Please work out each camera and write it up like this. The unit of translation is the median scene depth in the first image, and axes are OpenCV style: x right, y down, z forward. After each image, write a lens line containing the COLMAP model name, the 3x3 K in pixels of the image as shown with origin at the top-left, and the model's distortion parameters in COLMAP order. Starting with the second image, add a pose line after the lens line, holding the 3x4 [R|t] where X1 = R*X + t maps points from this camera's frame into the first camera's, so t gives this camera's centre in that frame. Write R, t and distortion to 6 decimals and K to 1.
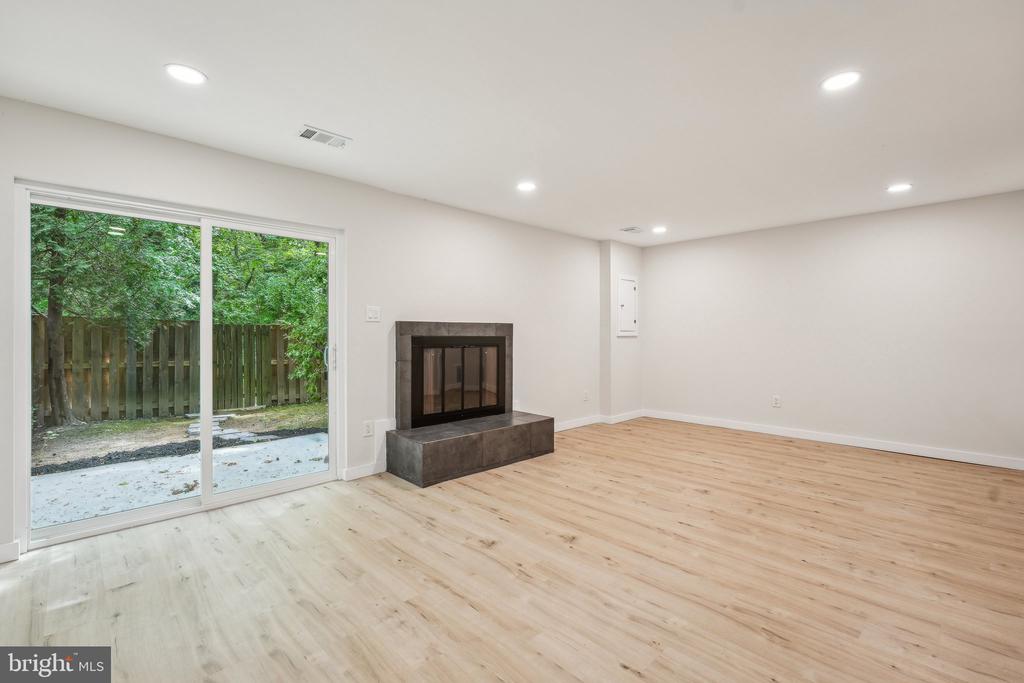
lens RADIAL K [[460.2, 0, 512.0], [0, 460.2, 341.5], [0, 0, 1]] dist [0.014935, -0.000112]
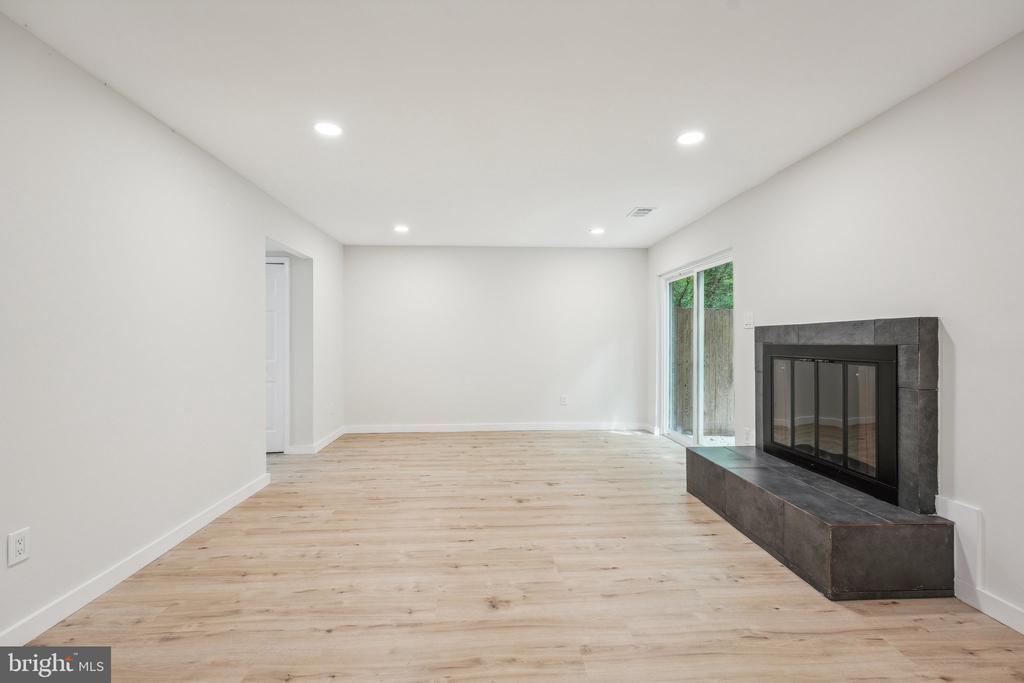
lens RADIAL K [[460.2, 0, 512.0], [0, 460.2, 341.5], [0, 0, 1]] dist [0.014935, -0.000112]
pose [[-0.665157, 0.000268, -0.746704, 0.763277], [-0.010401, 0.999900, 0.009624, -0.019555], [0.746631, 0.014168, -0.665087, 1.266858]]
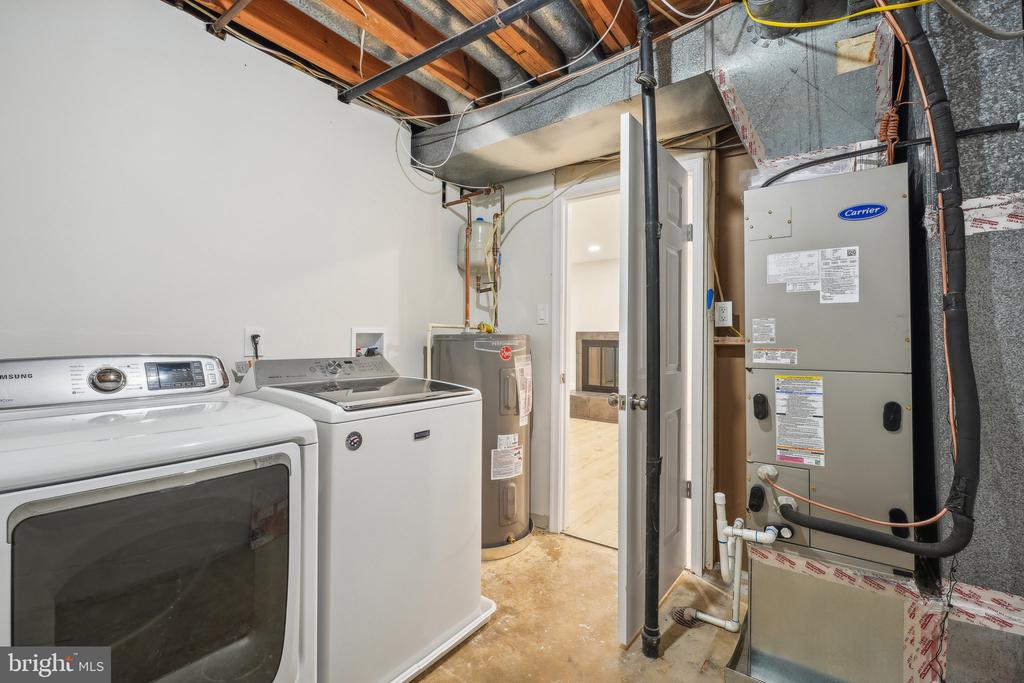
lens RADIAL K [[460.2, 0, 512.0], [0, 460.2, 341.5], [0, 0, 1]] dist [0.014935, -0.000112]
pose [[0.165847, 0.003238, -0.986146, 1.591976], [-0.022710, 0.999742, -0.000536, 0.002563], [0.985890, 0.022484, 0.165878, 0.438206]]
